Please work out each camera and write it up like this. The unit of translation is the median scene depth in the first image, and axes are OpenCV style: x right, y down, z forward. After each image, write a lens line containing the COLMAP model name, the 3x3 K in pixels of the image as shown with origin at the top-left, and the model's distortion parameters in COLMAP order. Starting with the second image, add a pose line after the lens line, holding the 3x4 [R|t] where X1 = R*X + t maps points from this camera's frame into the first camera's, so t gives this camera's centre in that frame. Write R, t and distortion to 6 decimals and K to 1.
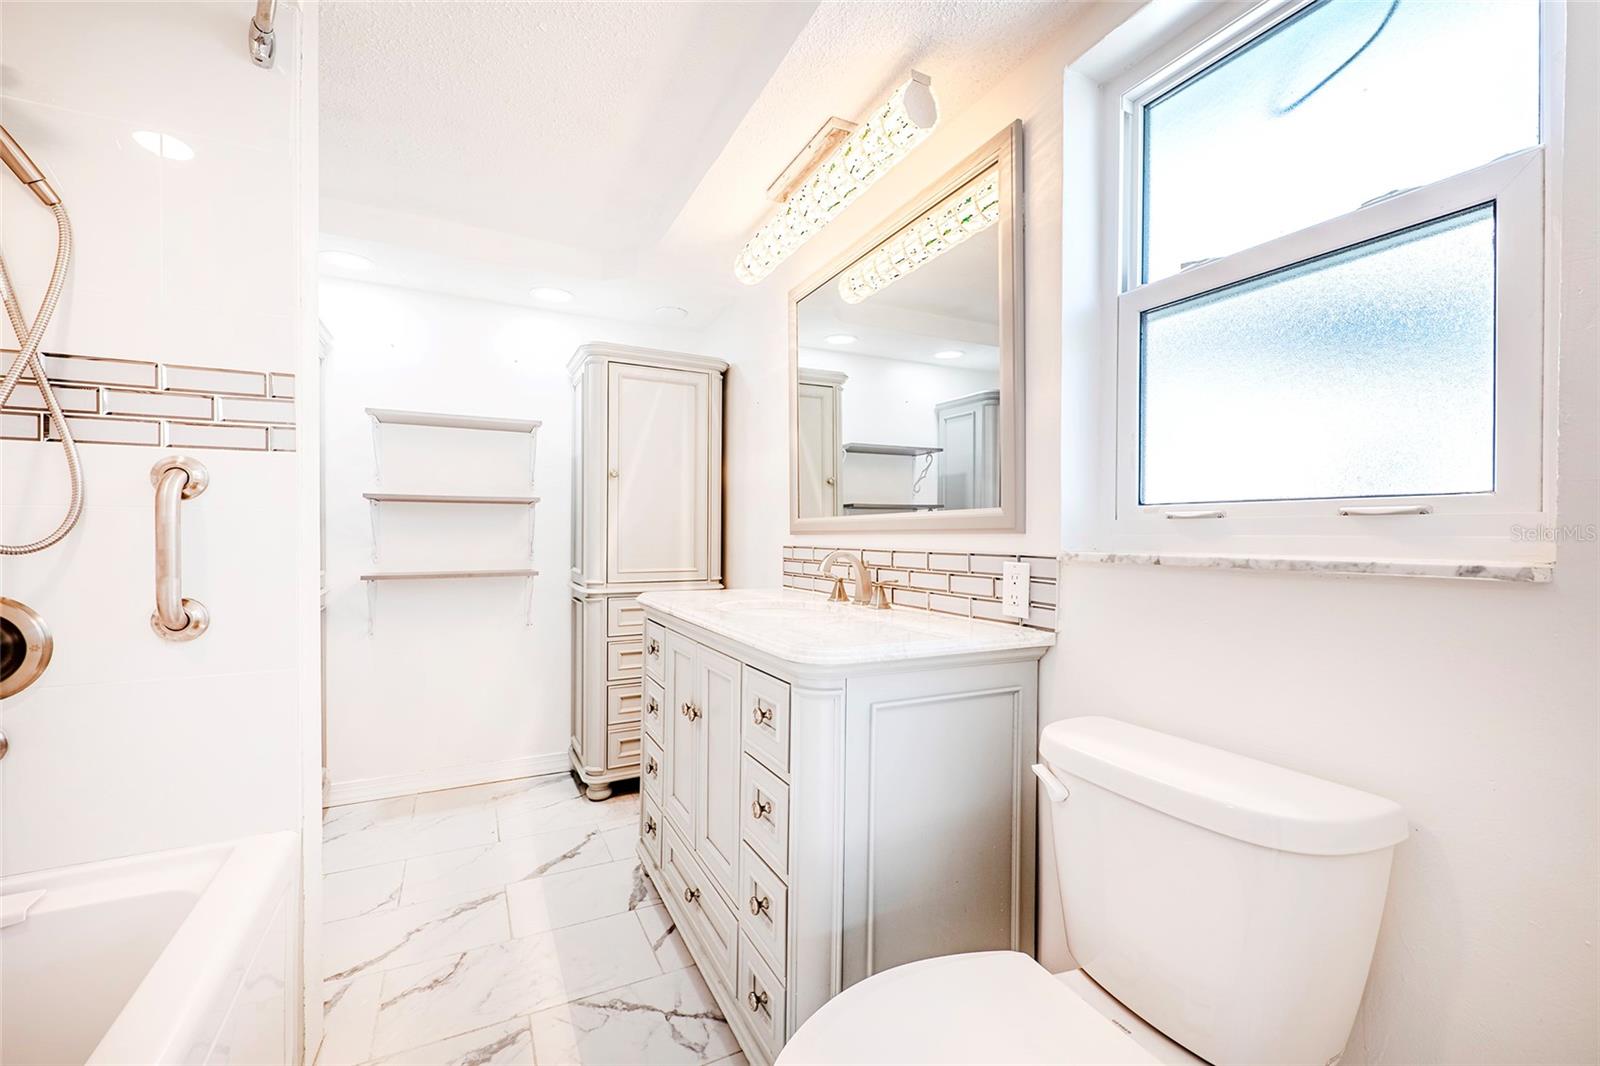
lens RADIAL K [[643.3, 0, 795.2], [0, 643.3, 538.5], [0, 0, 1]] dist [0.000124, -0.001156]
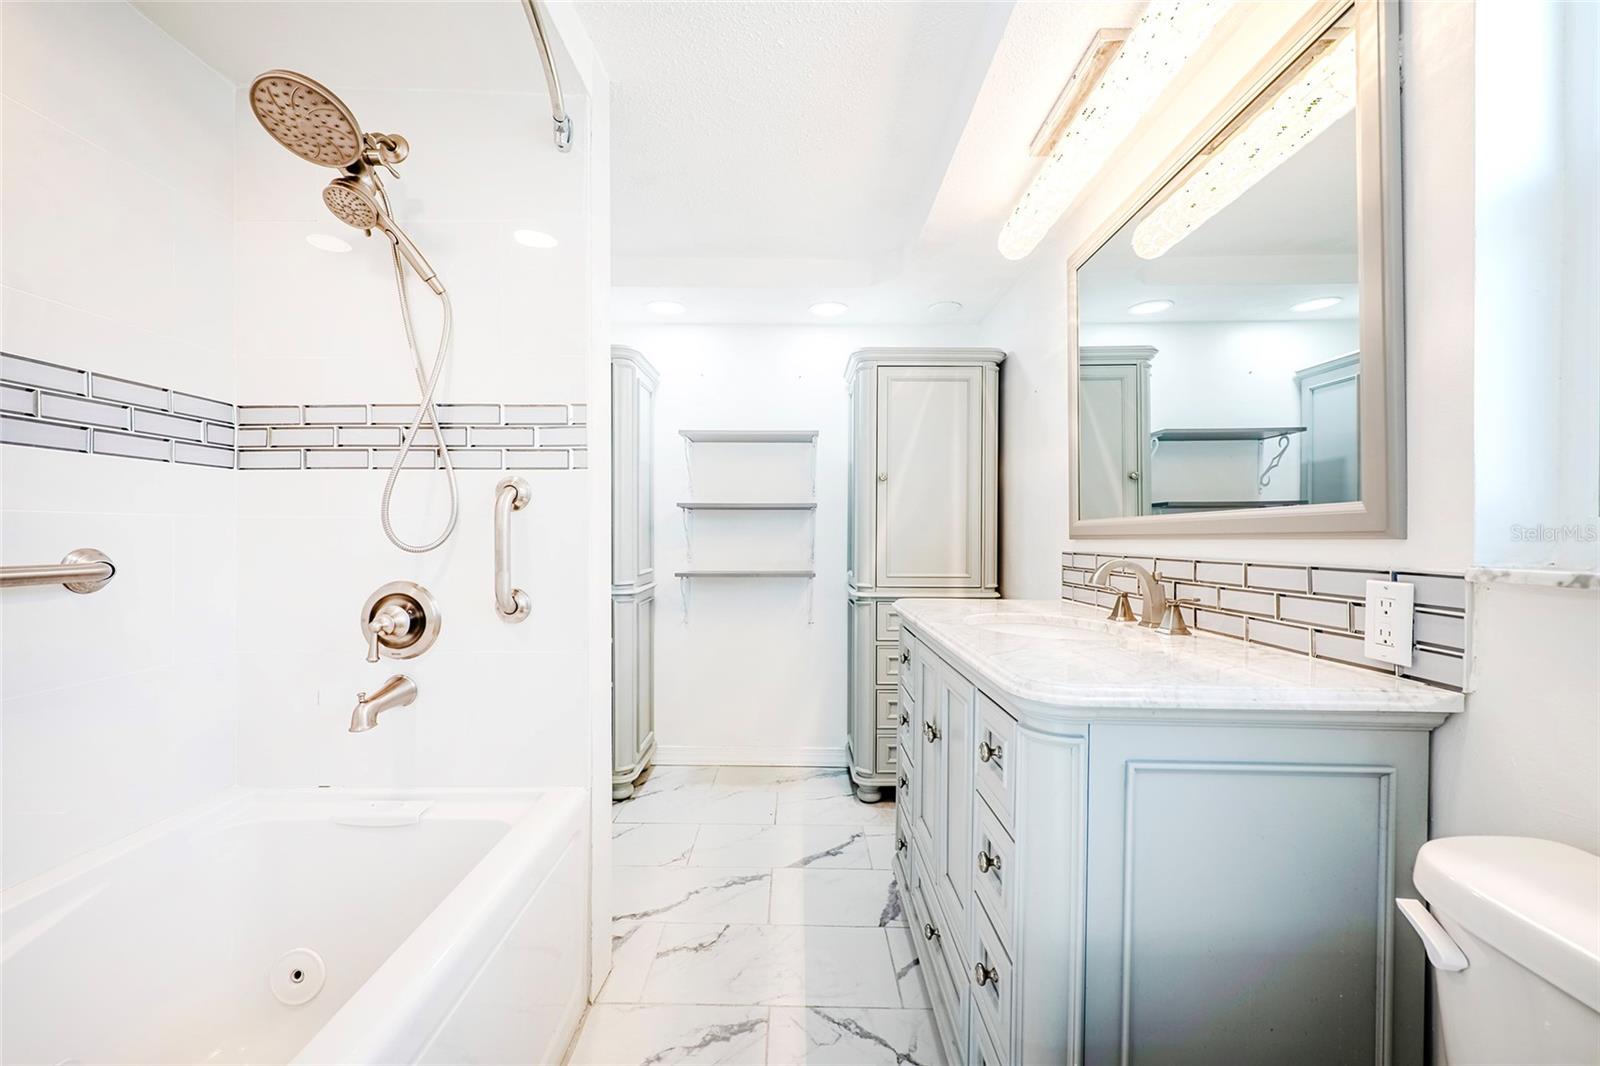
lens RADIAL K [[634.4, 0, 797.1], [0, 634.4, 537.2], [0, 0, 1]] dist [0.005091, -0.002576]
pose [[0.889920, 0.001331, -0.456114, 0.076135], [-0.004699, 0.999969, -0.006251, -0.002040], [0.456092, 0.007707, 0.889899, 0.097186]]
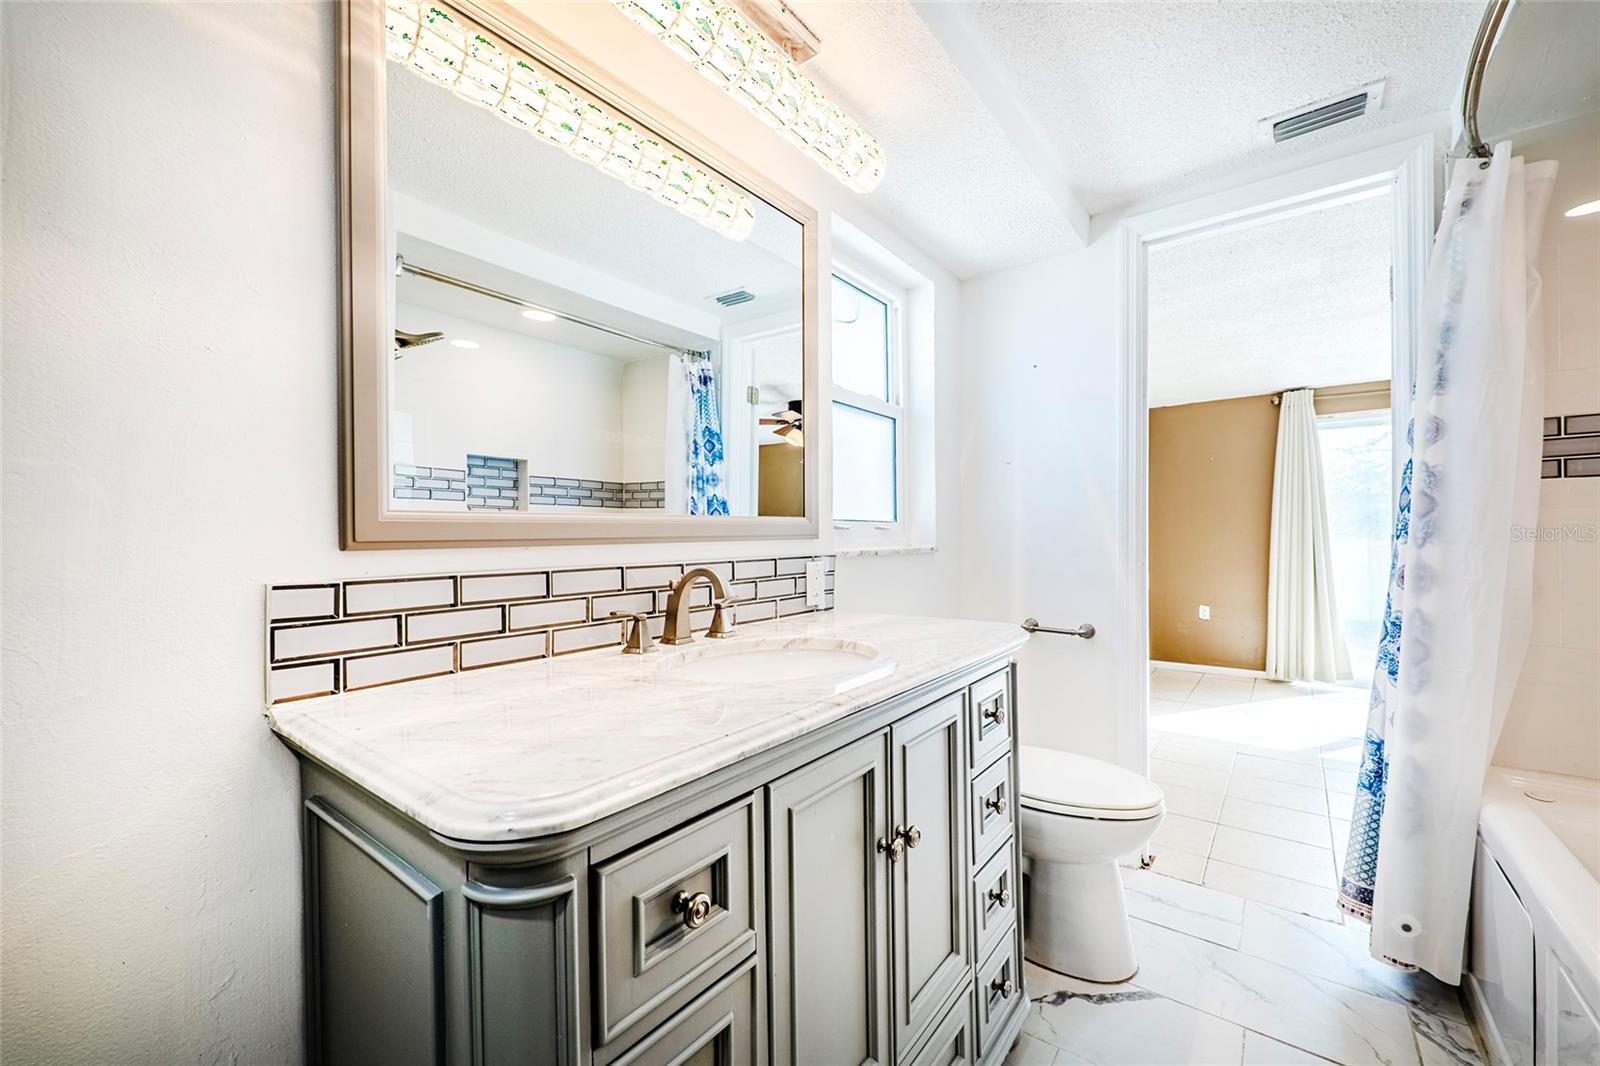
lens RADIAL K [[634.4, 0, 802.4], [0, 634.4, 537.5], [0, 0, 1]] dist [0.005091, -0.002576]
pose [[-0.435060, 0.001561, 0.900400, -0.613823], [0.017457, 0.999825, 0.006702, -0.015232], [-0.900232, 0.018634, -0.435011, 1.255532]]
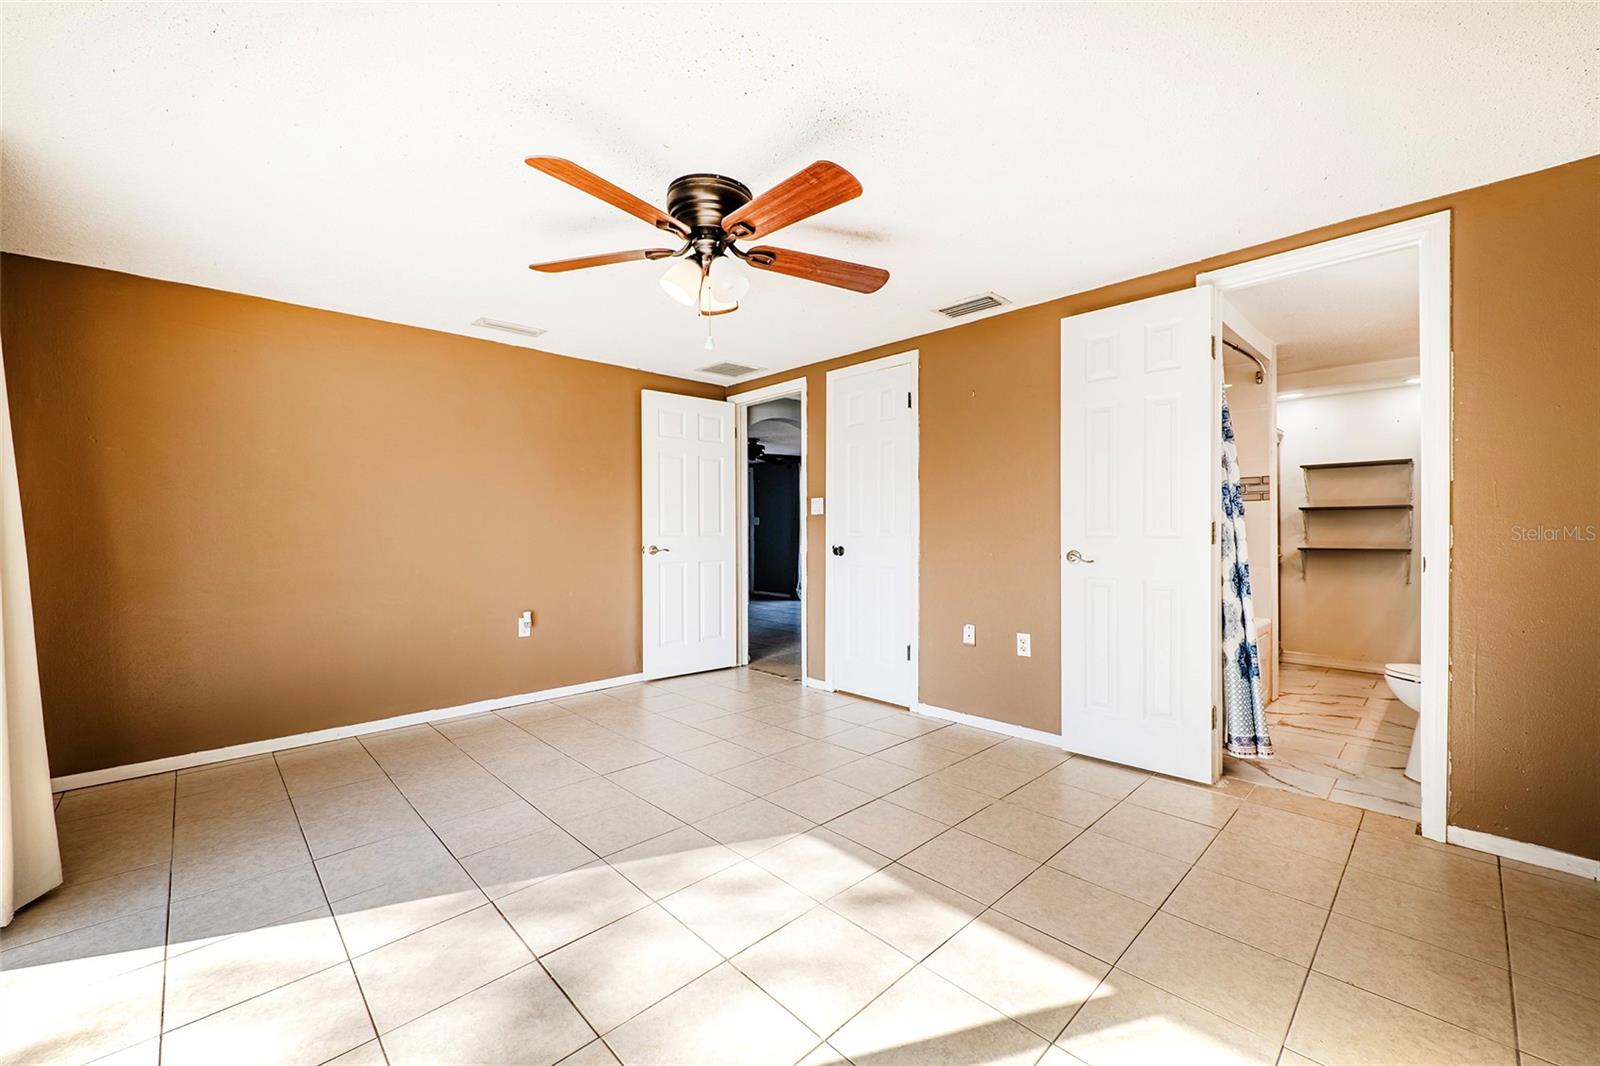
lens RADIAL K [[634.4, 0, 802.5], [0, 634.4, 533.8], [0, 0, 1]] dist [0.005091, -0.002576]
pose [[0.288995, -0.005090, -0.957317, 1.163680], [-0.003949, 0.999971, -0.006509, 0.048351], [0.957322, 0.005661, 0.288967, -1.577904]]
